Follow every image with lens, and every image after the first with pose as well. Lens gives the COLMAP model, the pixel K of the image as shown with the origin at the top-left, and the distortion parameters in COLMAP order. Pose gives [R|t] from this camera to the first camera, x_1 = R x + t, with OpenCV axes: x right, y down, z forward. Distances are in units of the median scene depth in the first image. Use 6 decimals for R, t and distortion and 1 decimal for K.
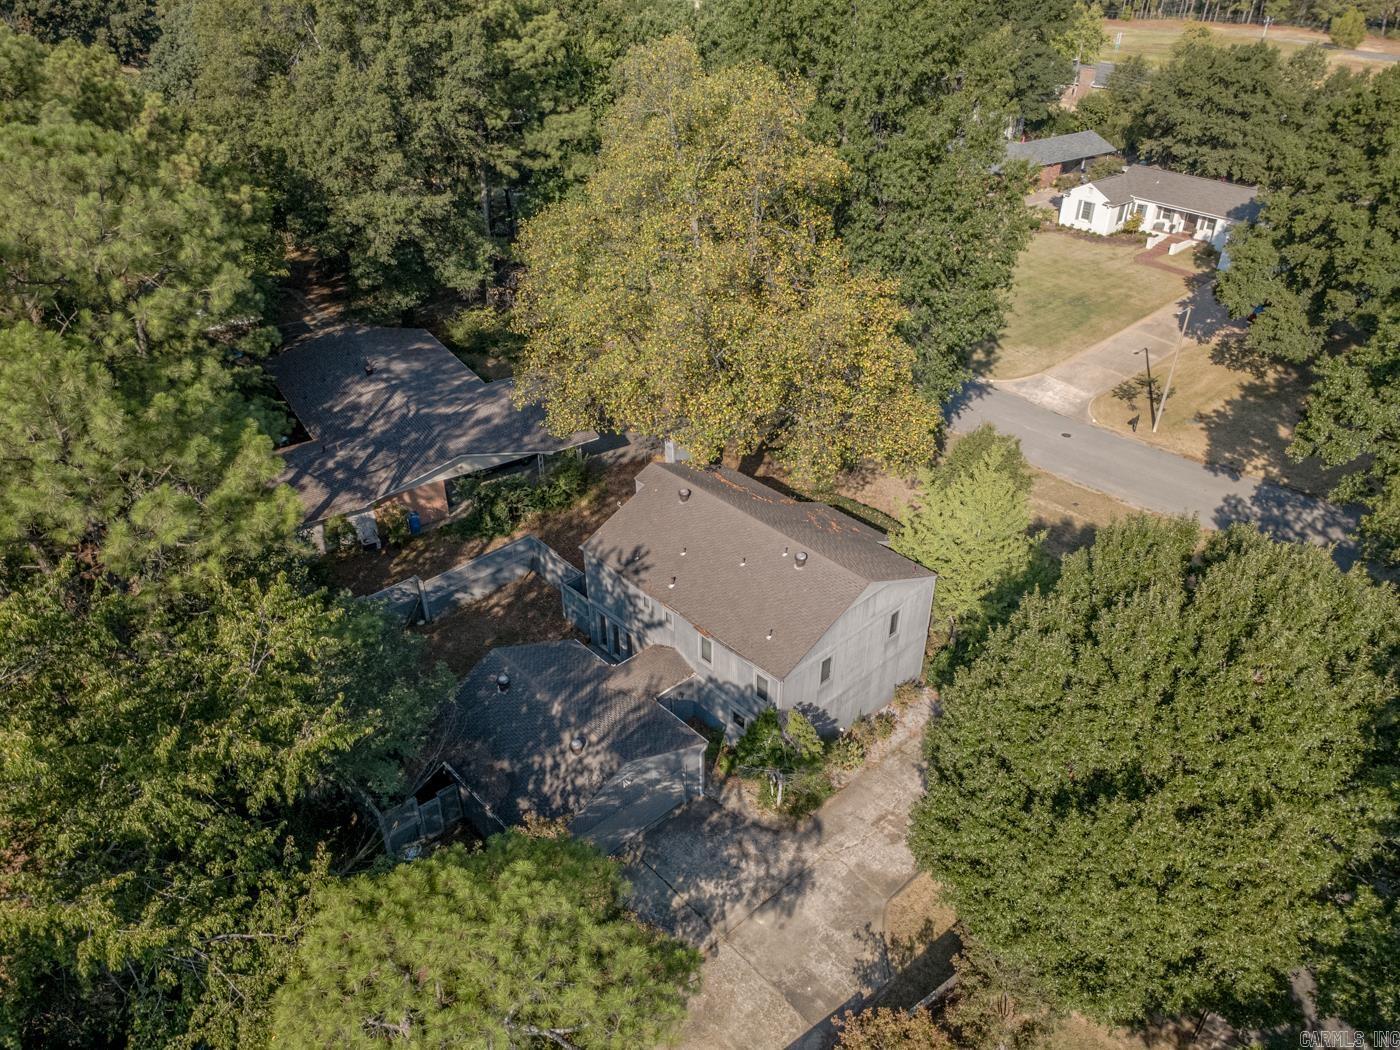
lens RADIAL K [[961.8, 0, 700.0], [0, 961.8, 525.0], [0, 0, 1]] dist [-0.001212, 0.001419]
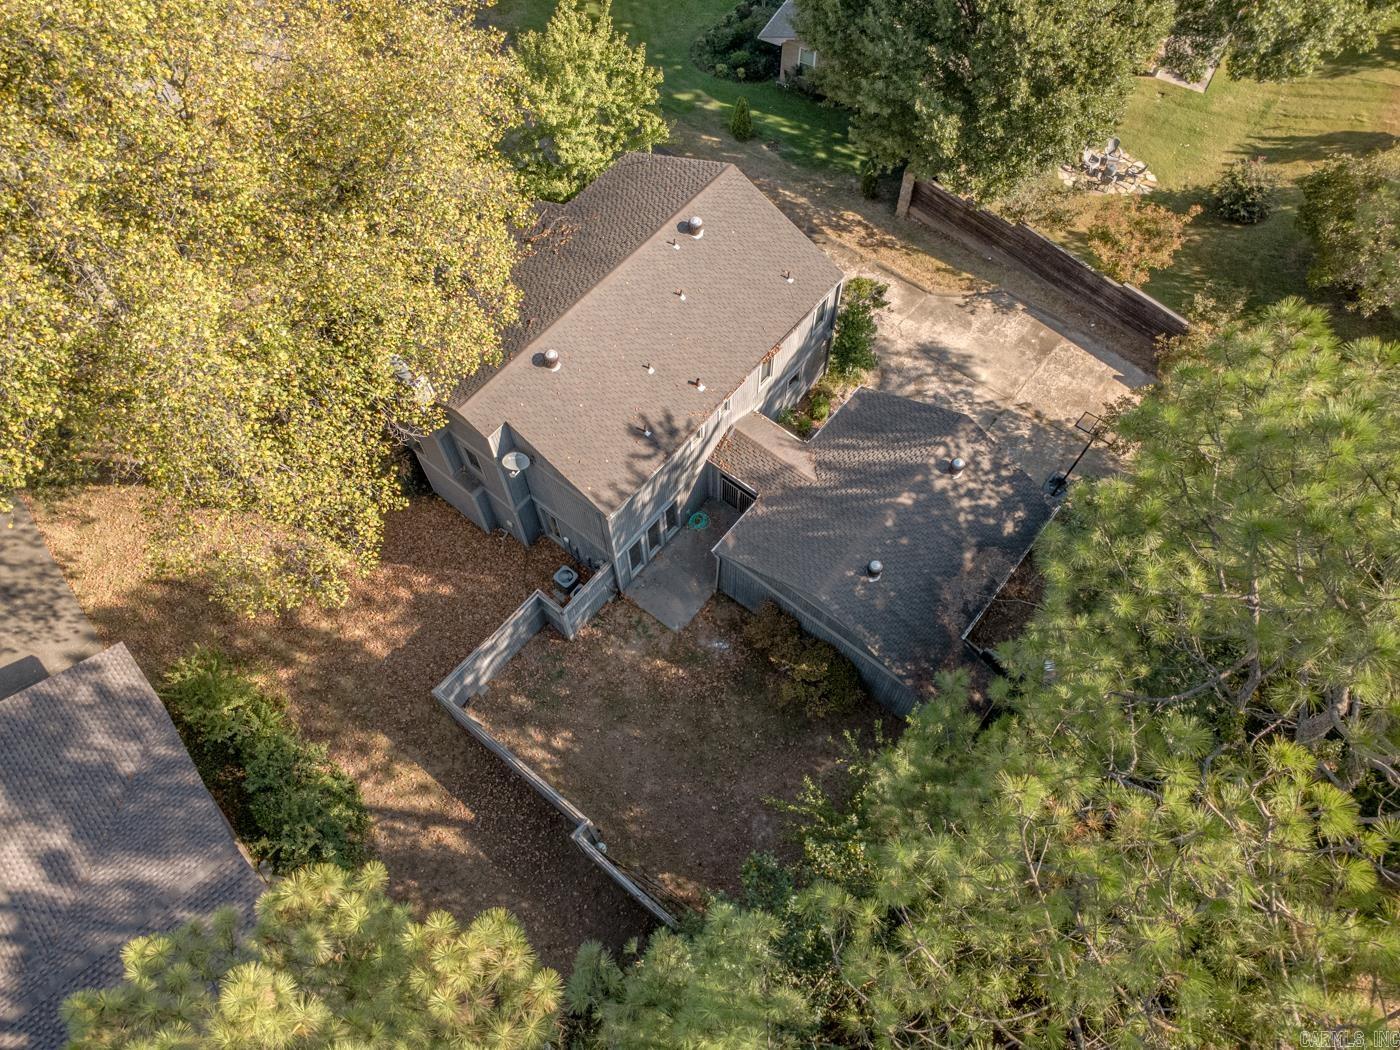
lens RADIAL K [[961.8, 0, 700.0], [0, 961.8, 525.0], [0, 0, 1]] dist [-0.001212, 0.001419]
pose [[-0.129269, -0.873397, 0.469540, -0.564109], [0.559600, 0.326652, 0.761673, -0.563646], [-0.818619, 0.361215, 0.446527, 0.817845]]
